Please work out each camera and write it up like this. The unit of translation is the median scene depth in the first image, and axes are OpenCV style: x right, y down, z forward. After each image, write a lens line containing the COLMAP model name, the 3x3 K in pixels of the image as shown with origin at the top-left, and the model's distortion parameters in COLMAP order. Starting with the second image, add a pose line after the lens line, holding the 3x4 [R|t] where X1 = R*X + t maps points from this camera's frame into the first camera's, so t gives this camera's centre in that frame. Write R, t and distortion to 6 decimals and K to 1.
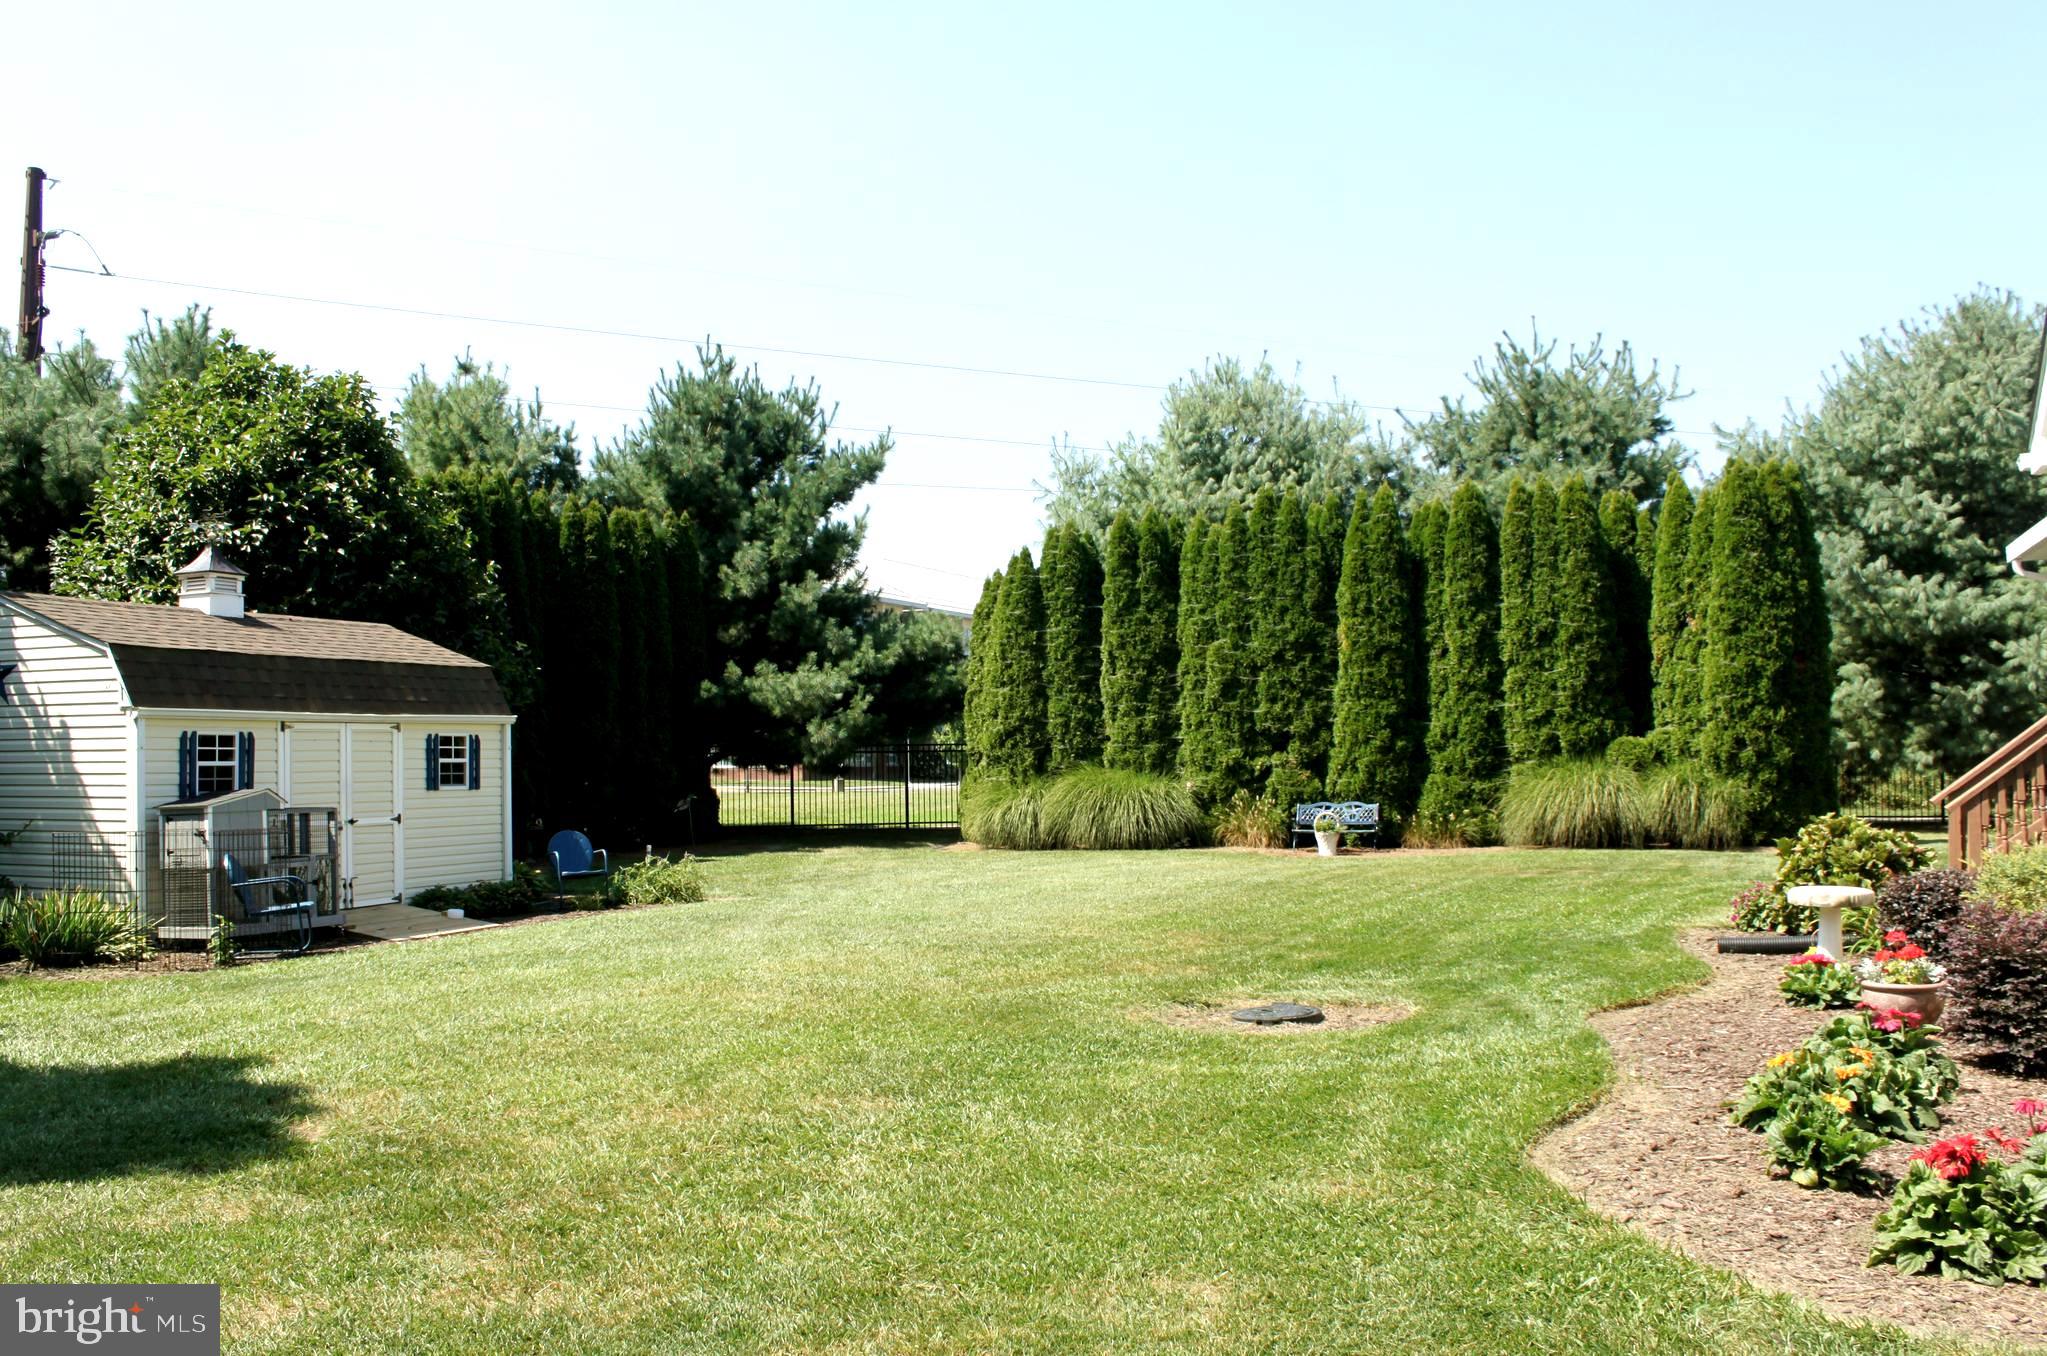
lens RADIAL K [[1742.5, 0, 1017.0], [0, 1742.5, 668.2], [0, 0, 1]] dist [-0.115778, 0.057108]
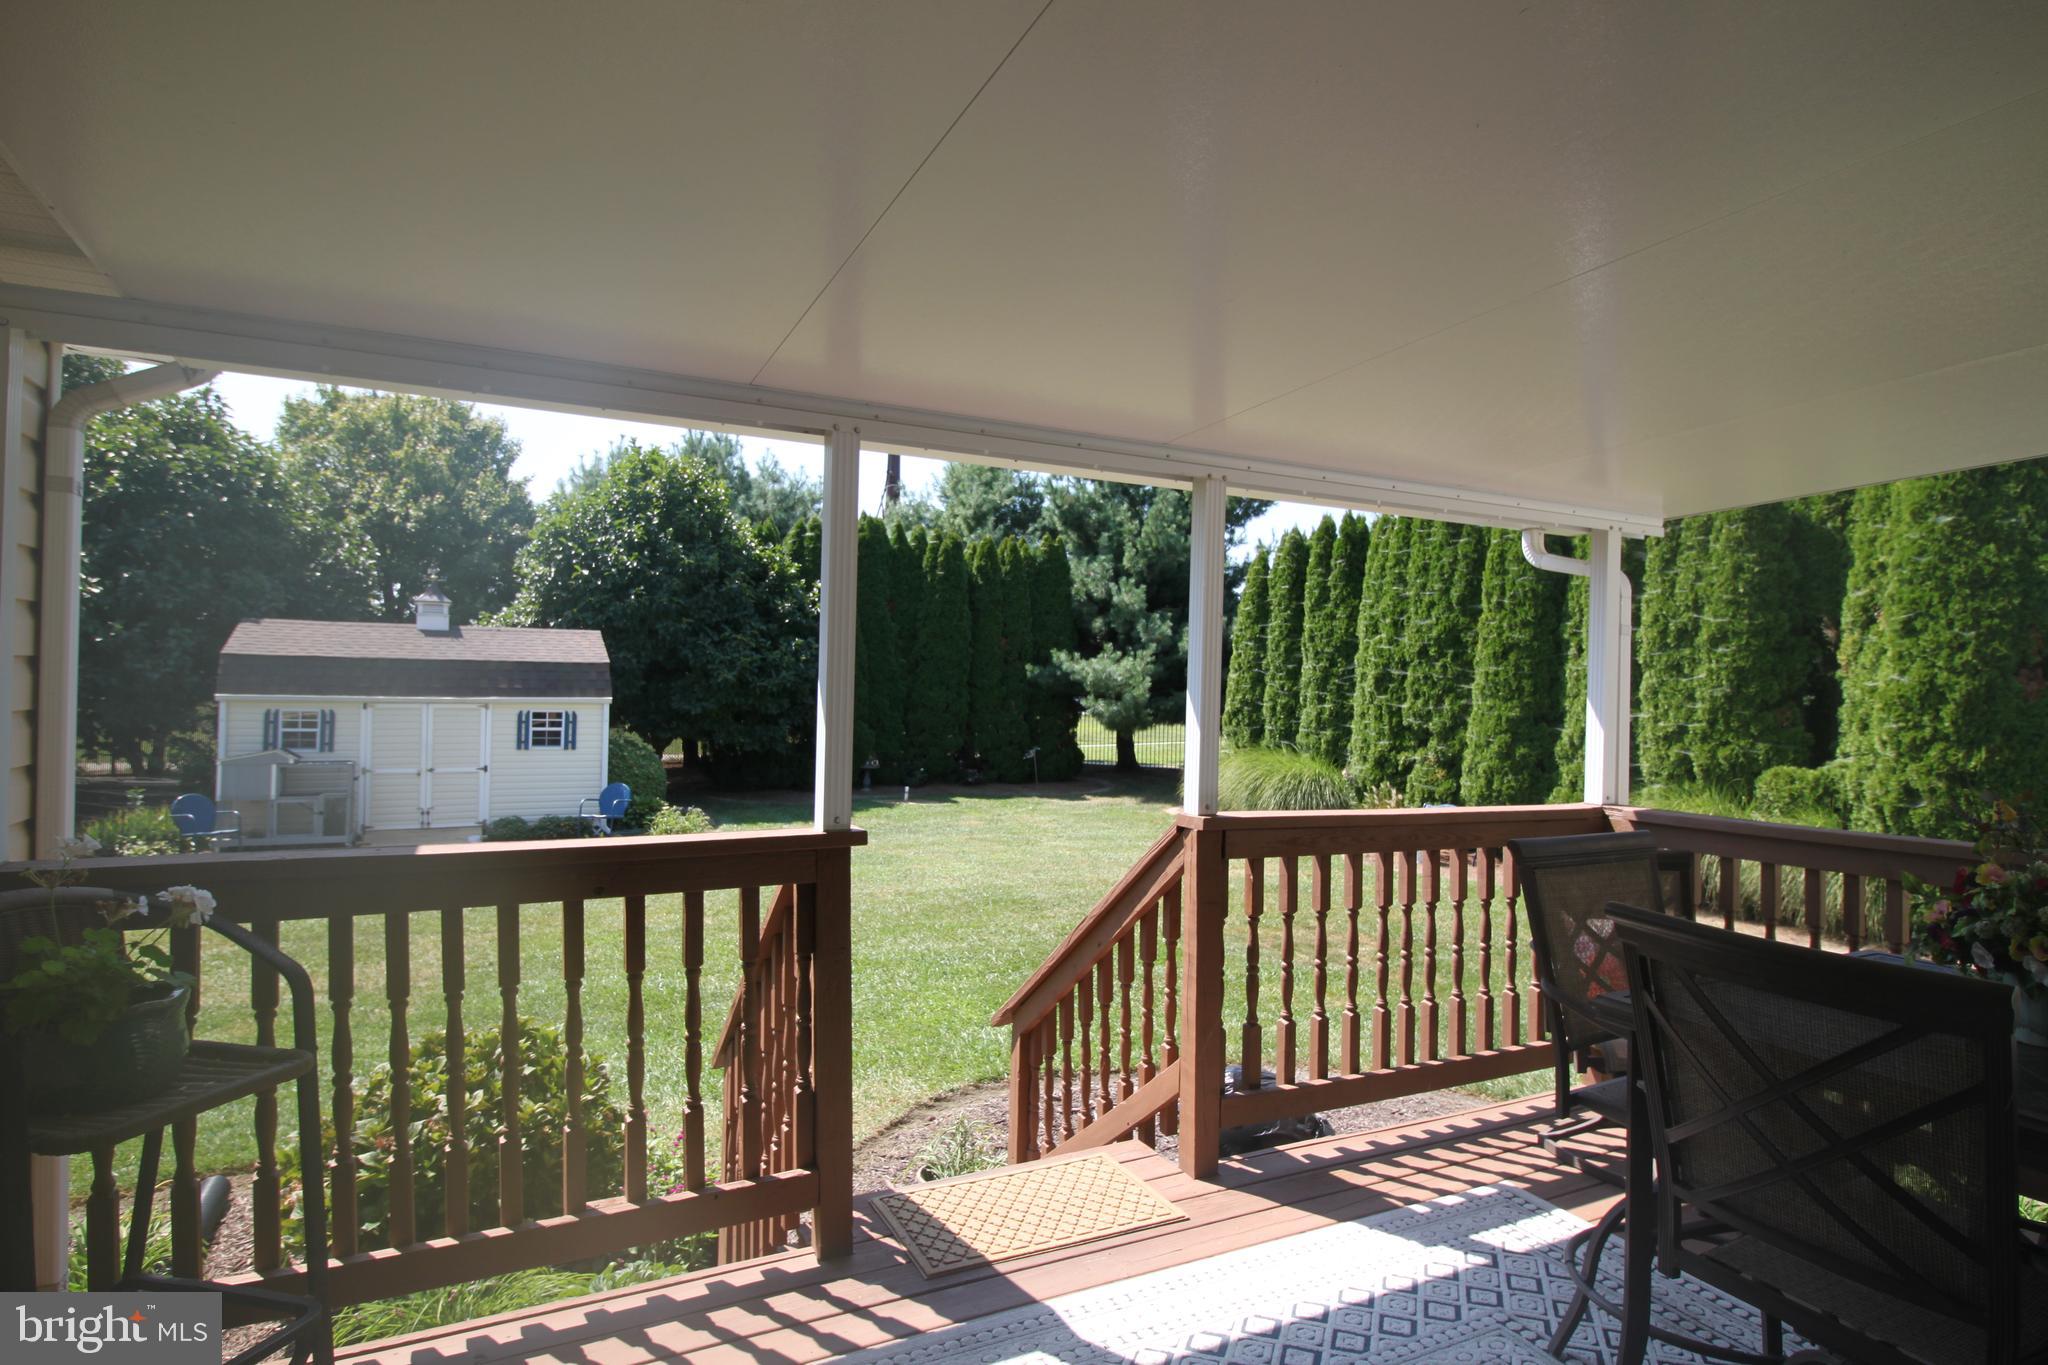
lens RADIAL K [[1096.2, 0, 1024.3], [0, 1096.2, 668.3], [0, 0, 1]] dist [-0.000189, -0.008578]
pose [[0.756262, 0.023970, -0.653830, 0.396816], [0.001058, 0.999283, 0.037859, -0.021901], [0.654268, -0.029323, 0.755694, 0.389727]]
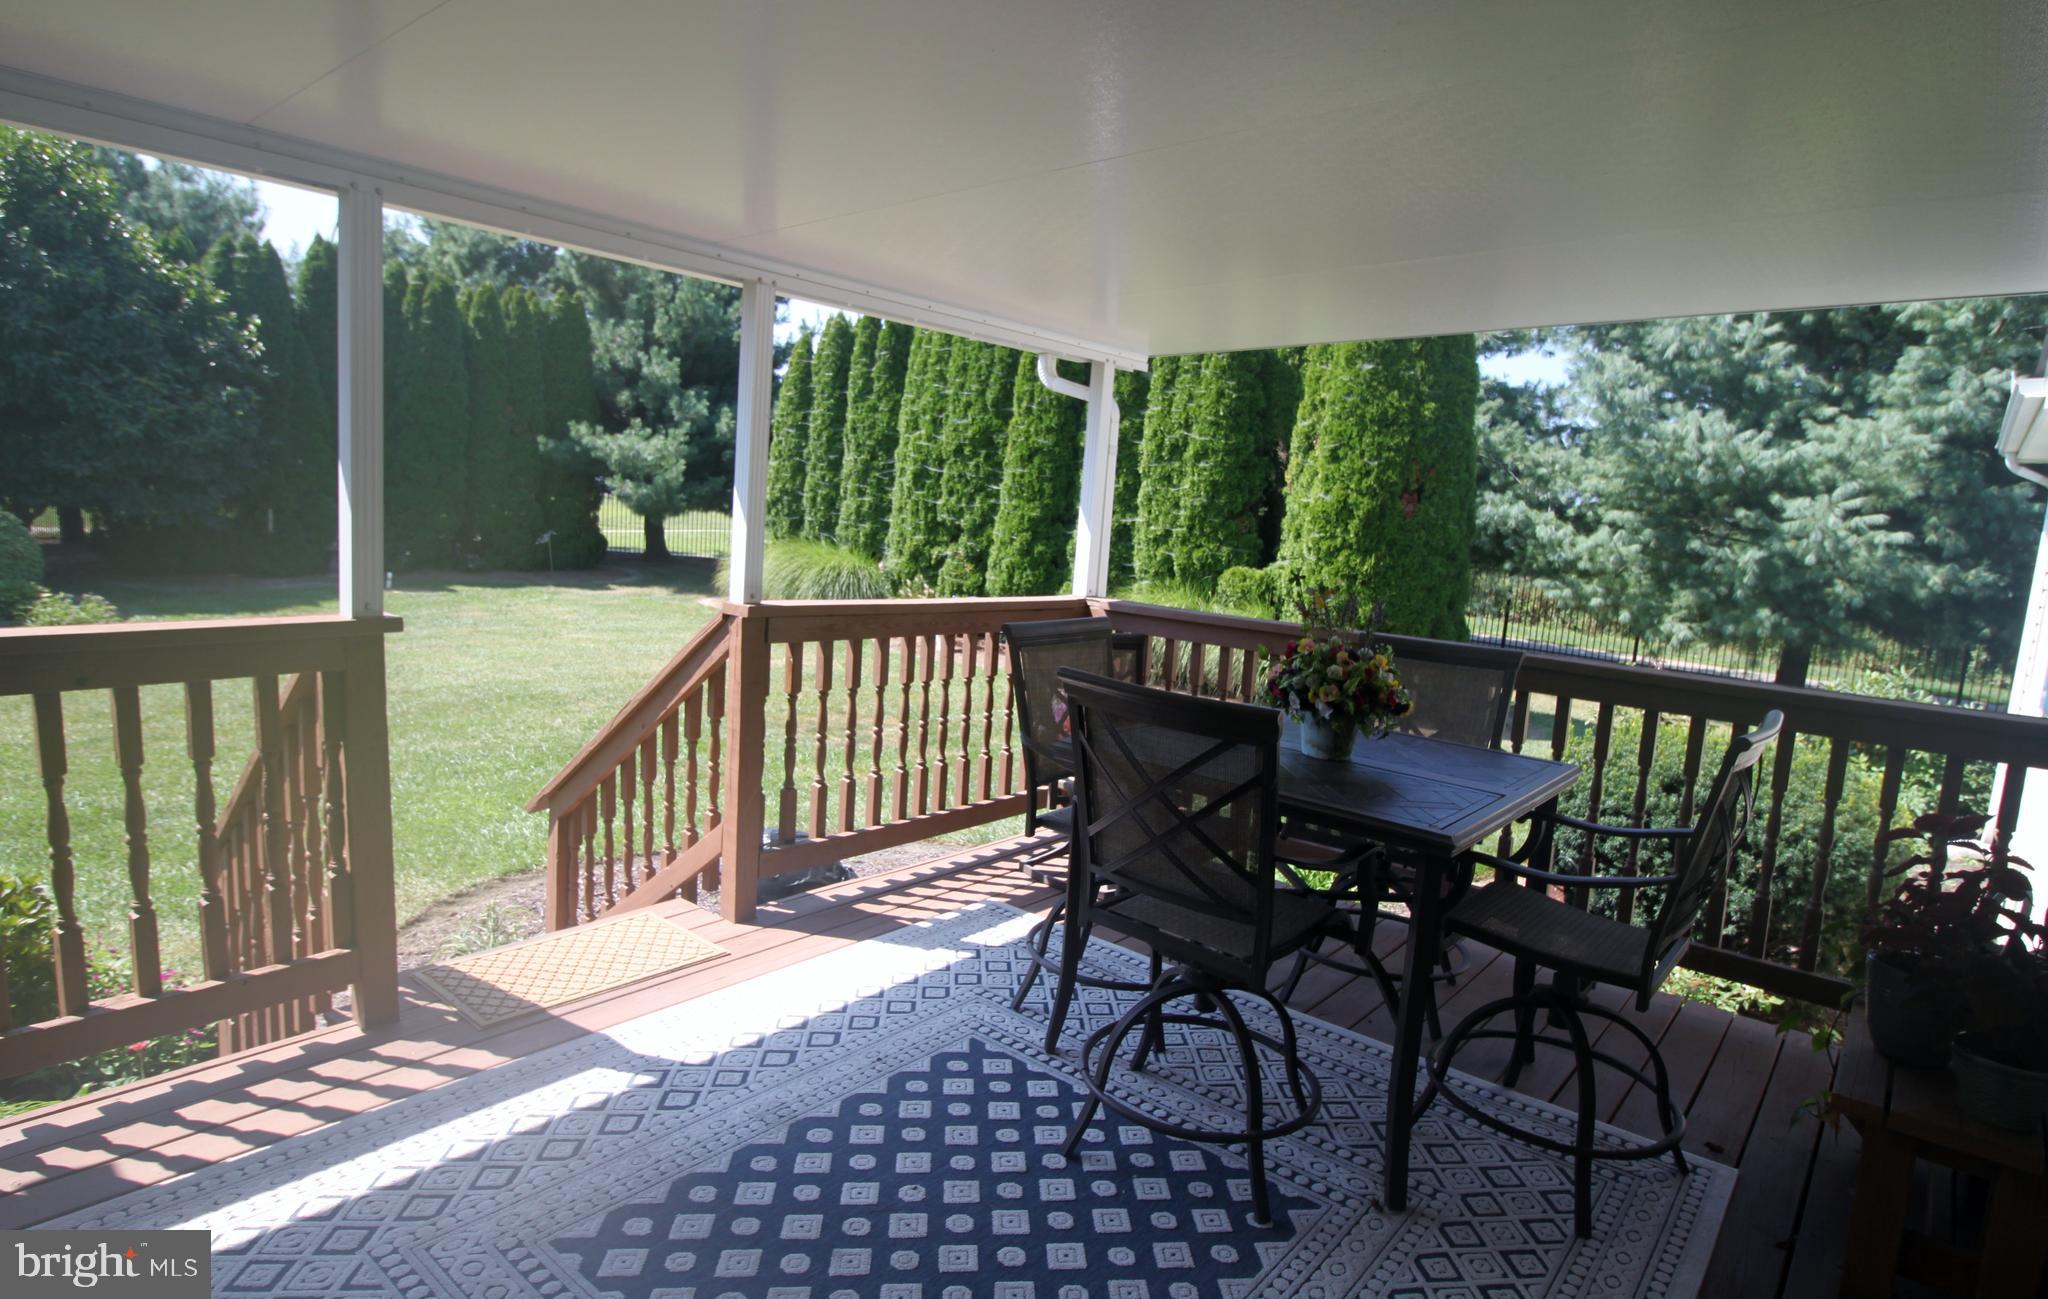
lens RADIAL K [[1128.1, 0, 1037.6], [0, 1128.1, 643.8], [0, 0, 1]] dist [0.001884, -0.001084]
pose [[0.953191, 0.121851, -0.276731, 0.403157], [-0.070778, 0.979695, 0.187587, -0.023893], [0.293969, -0.159220, 0.942460, 0.377391]]
